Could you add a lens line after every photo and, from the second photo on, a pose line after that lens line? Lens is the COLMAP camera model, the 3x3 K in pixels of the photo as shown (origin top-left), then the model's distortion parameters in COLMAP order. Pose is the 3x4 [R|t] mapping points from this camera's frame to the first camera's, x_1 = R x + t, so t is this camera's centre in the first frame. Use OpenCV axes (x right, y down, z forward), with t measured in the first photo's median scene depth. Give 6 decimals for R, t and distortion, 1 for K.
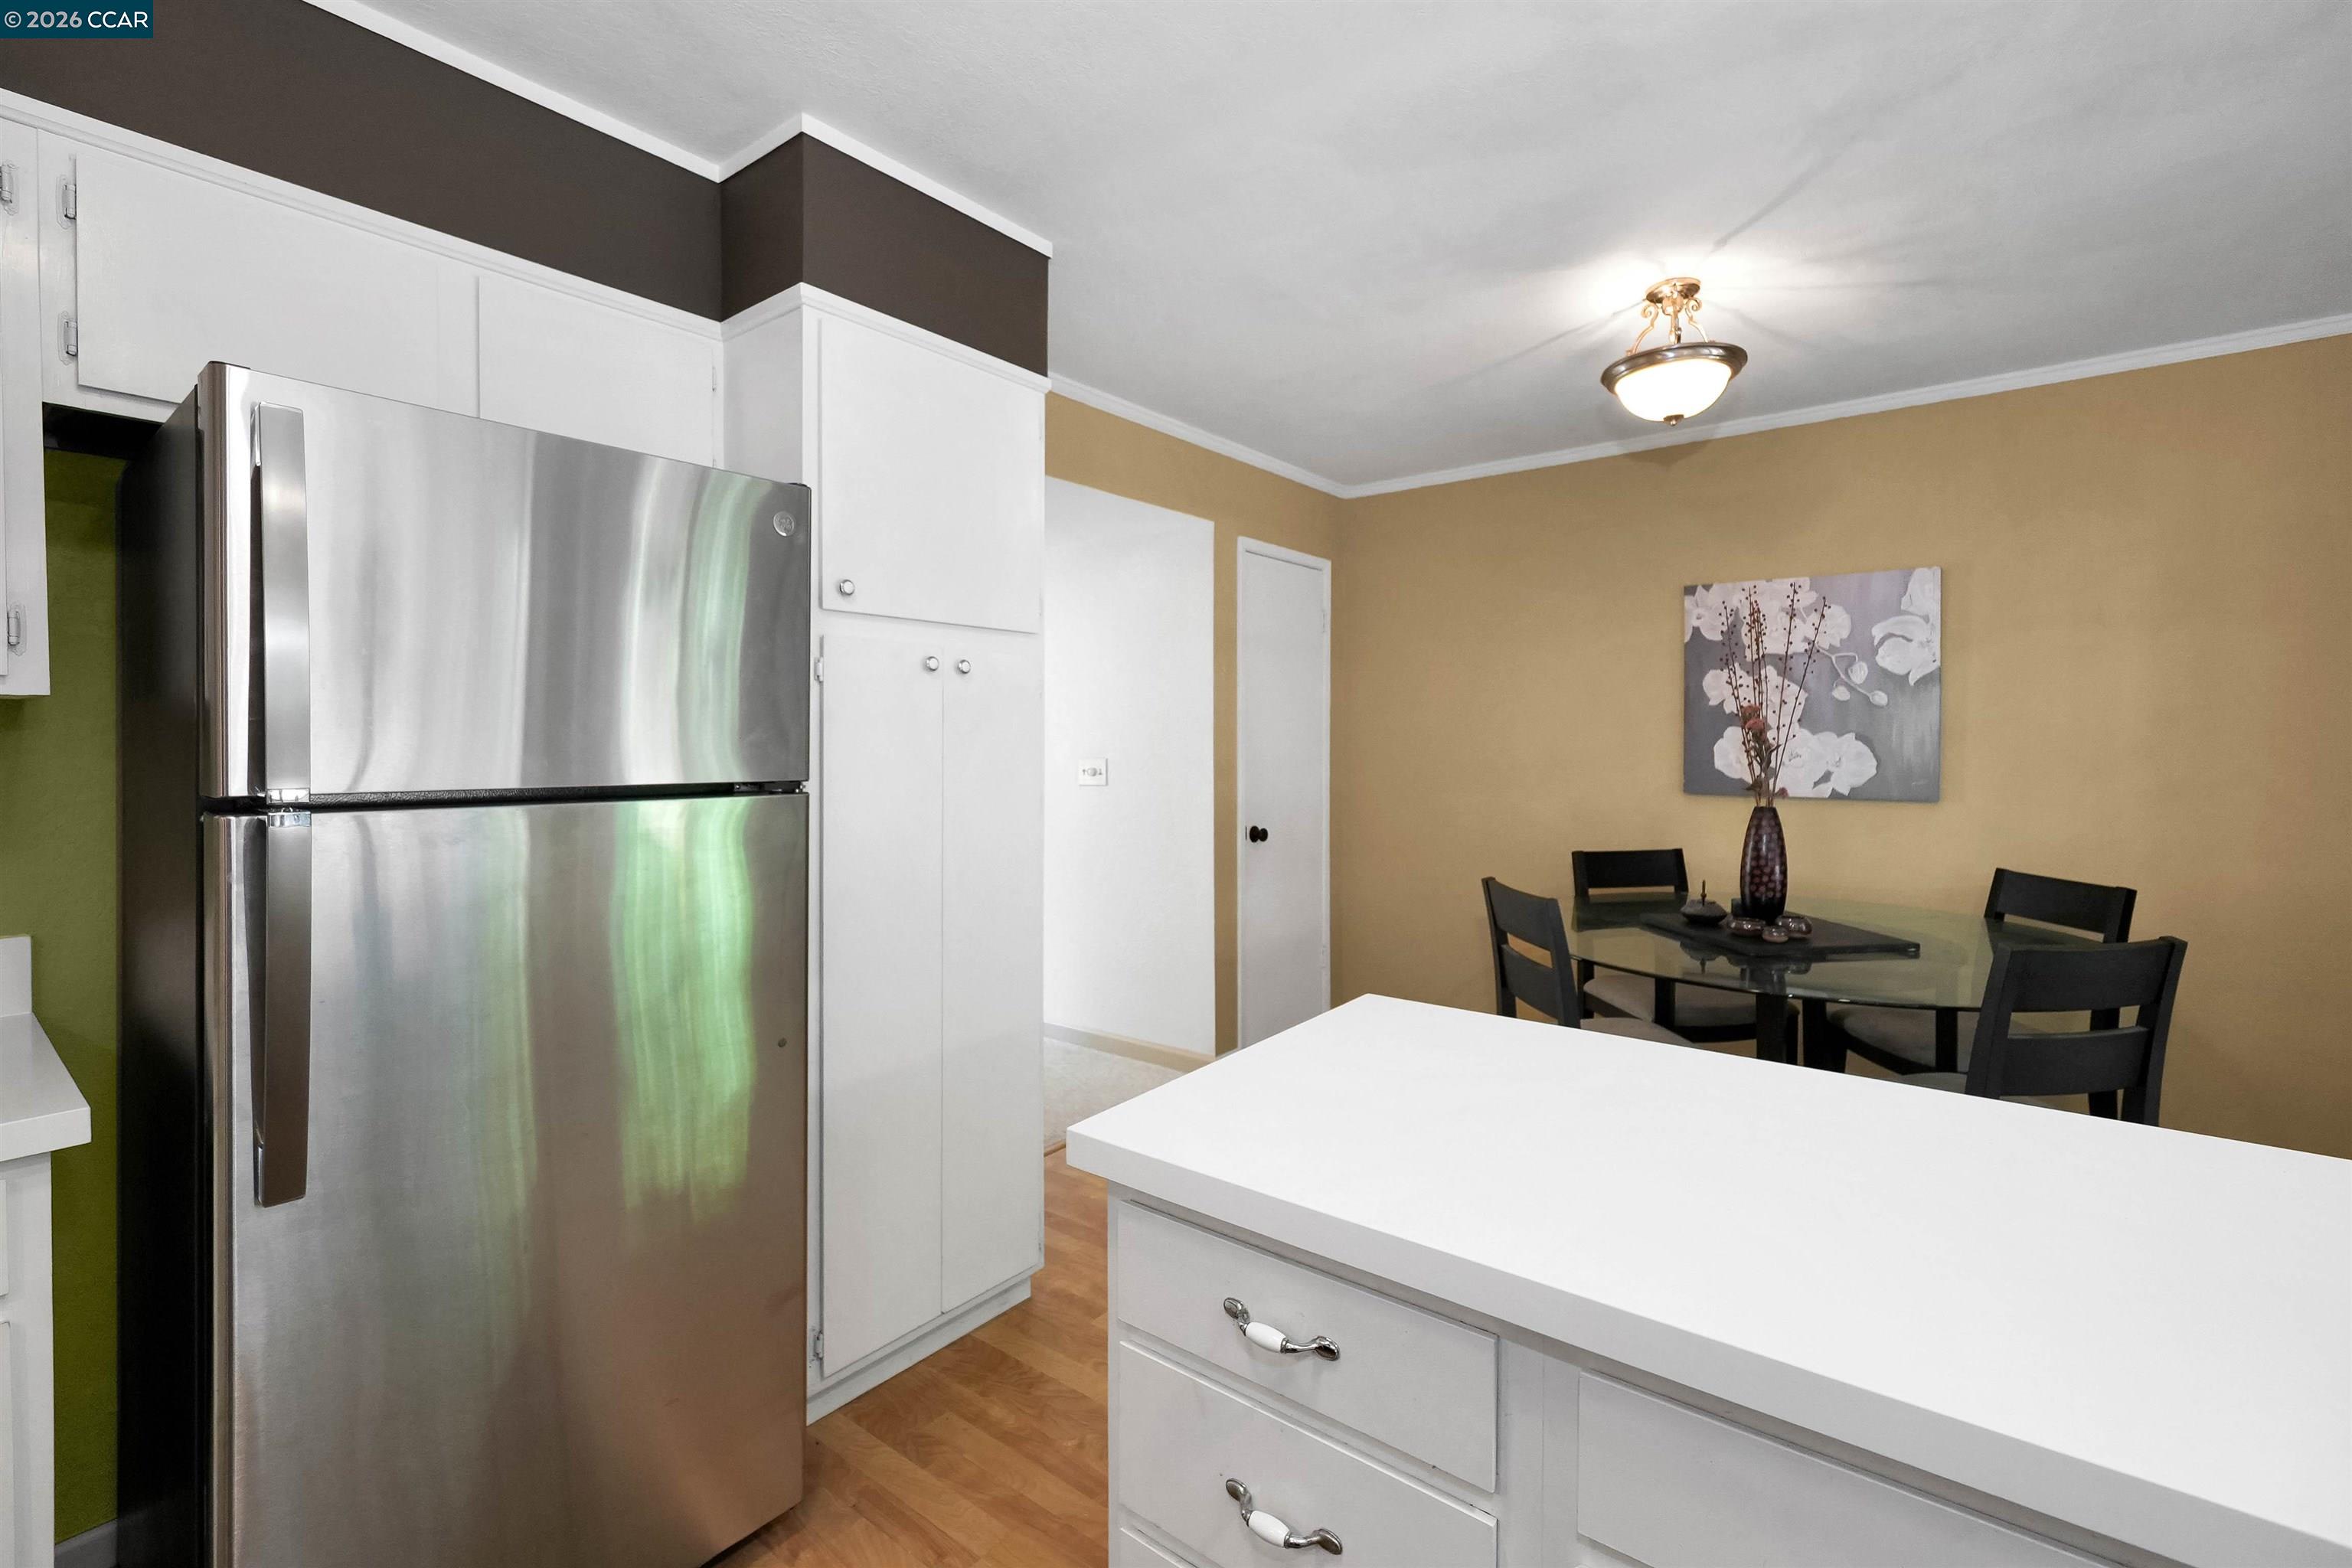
lens RADIAL K [[1003.9, 0, 1176.3], [0, 1003.9, 767.9], [0, 0, 1]] dist [-0.018411, 0.006298]
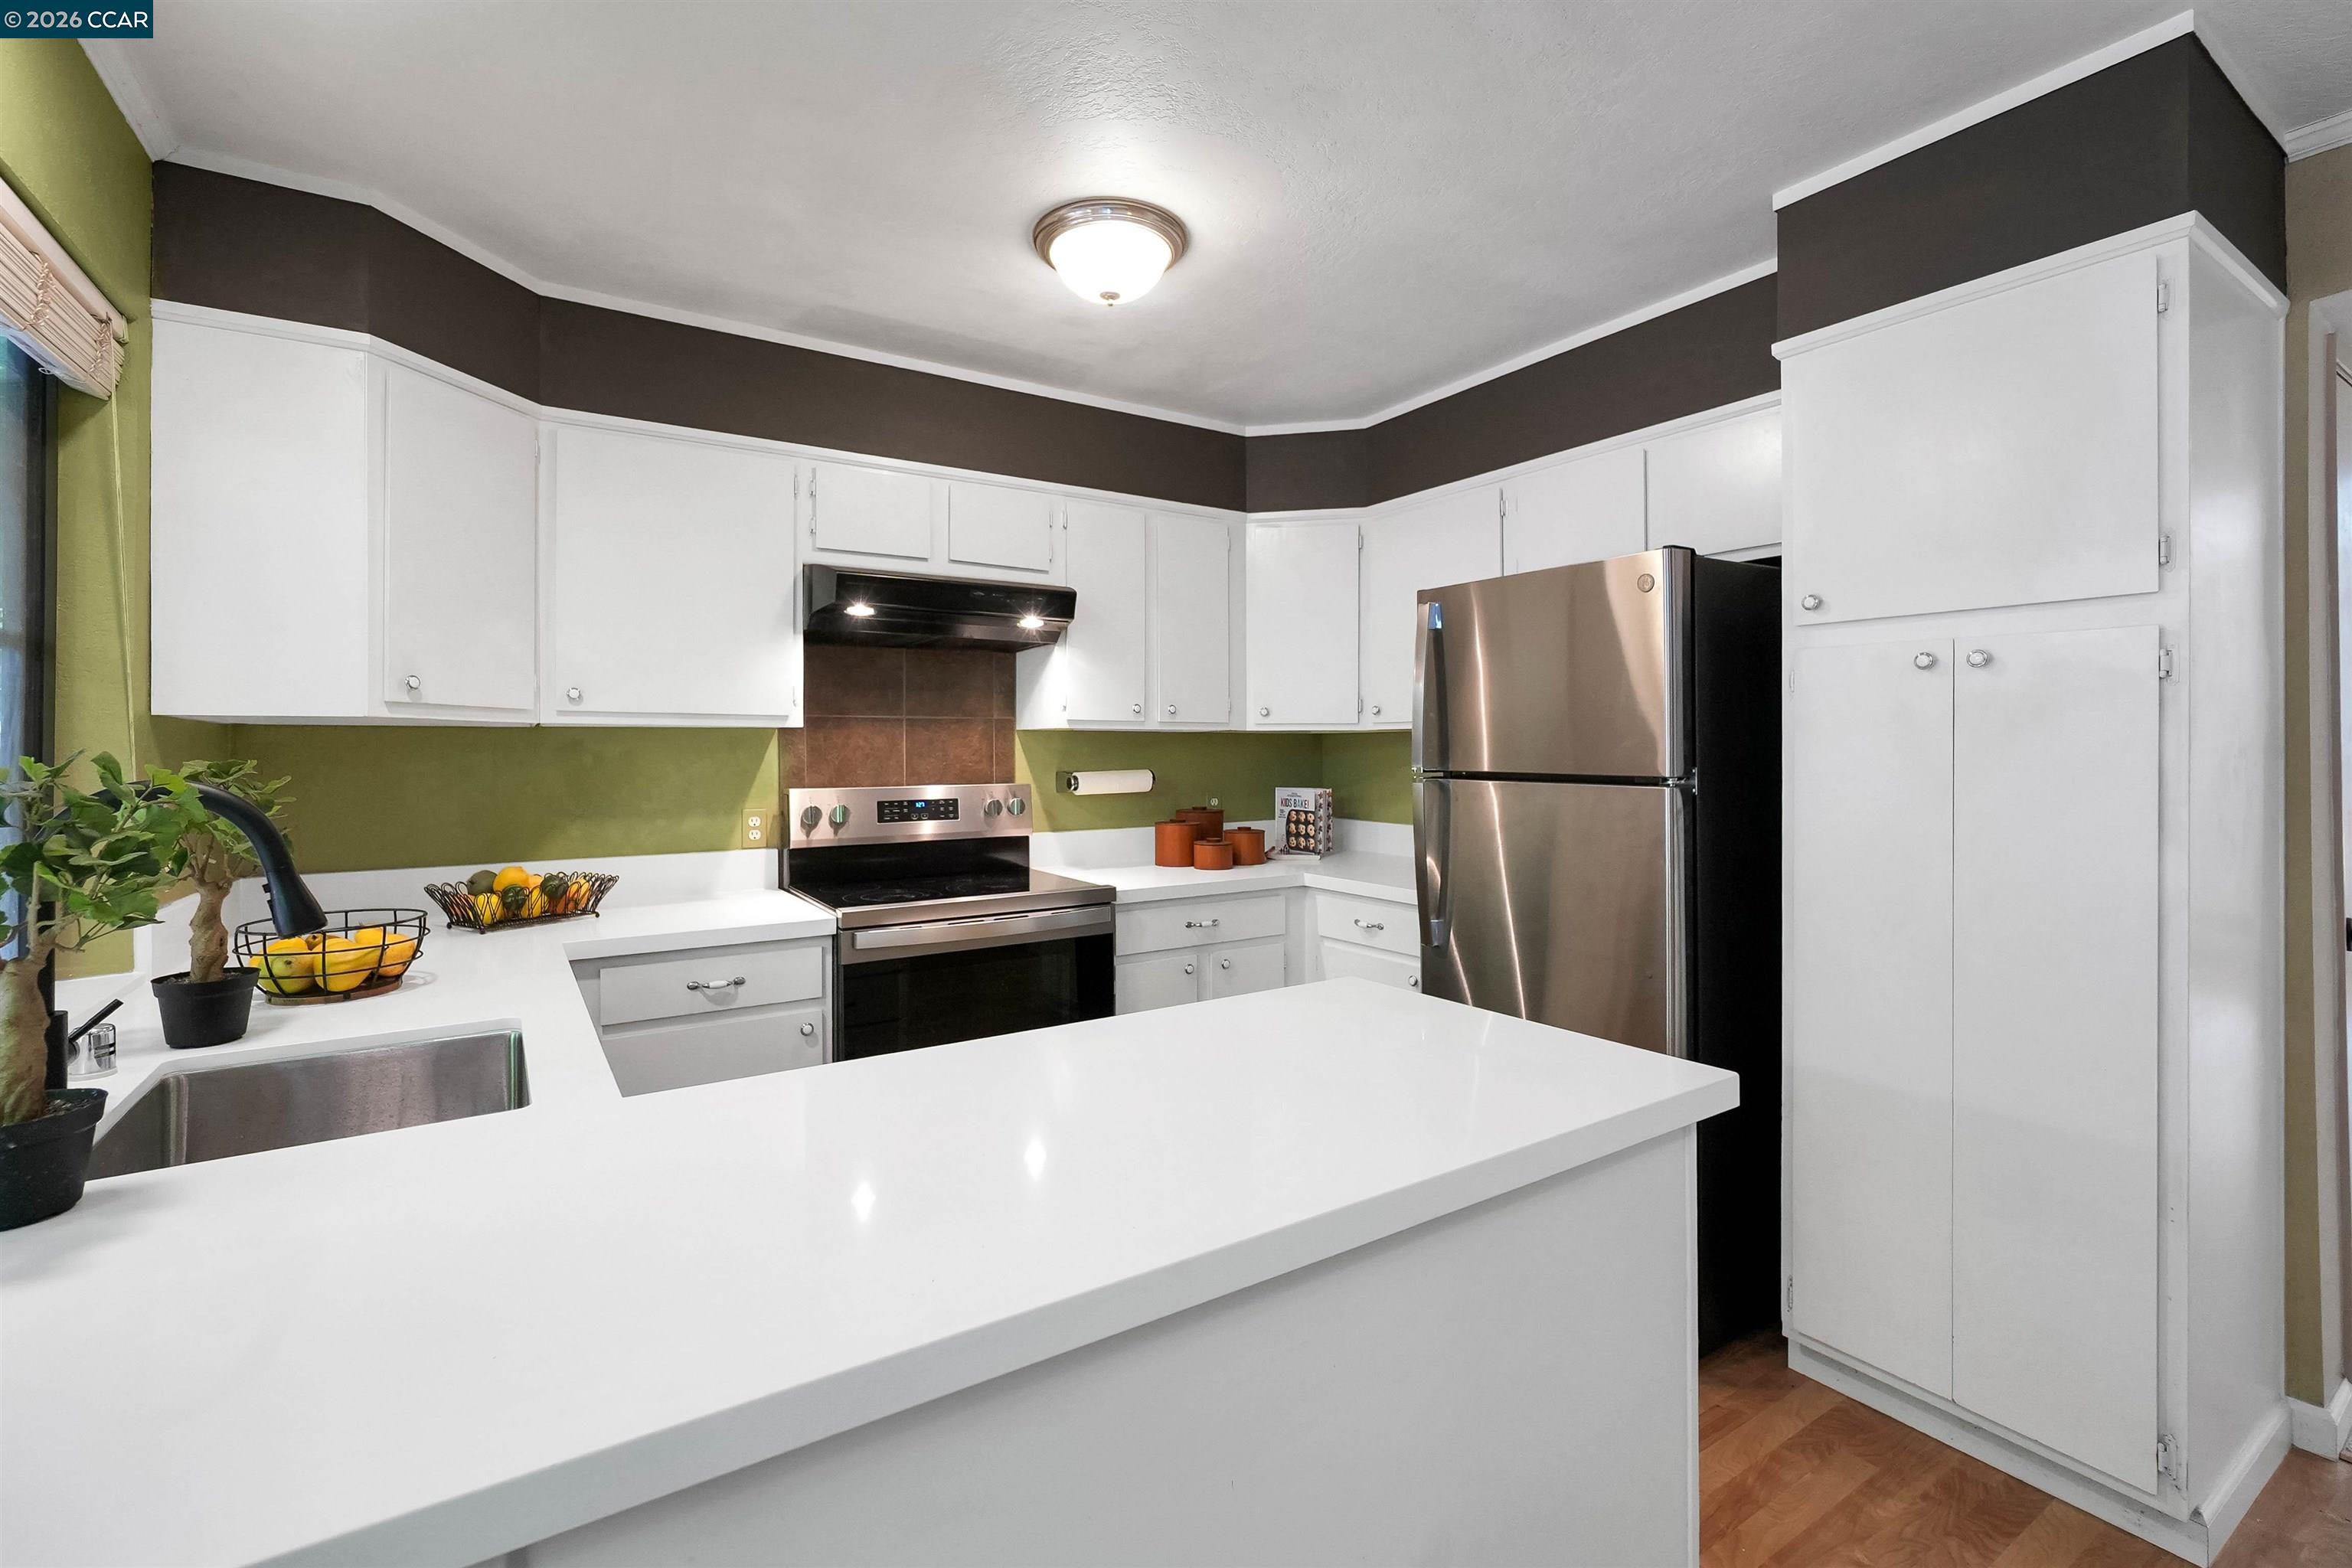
lens RADIAL K [[1003.9, 0, 1176.3], [0, 1003.9, 767.9], [0, 0, 1]] dist [-0.018411, 0.006298]
pose [[-0.309742, 0.020314, -0.950604, 0.849639], [-0.015560, 0.999530, 0.026430, -0.020956], [0.950693, 0.022978, -0.309280, 0.656420]]
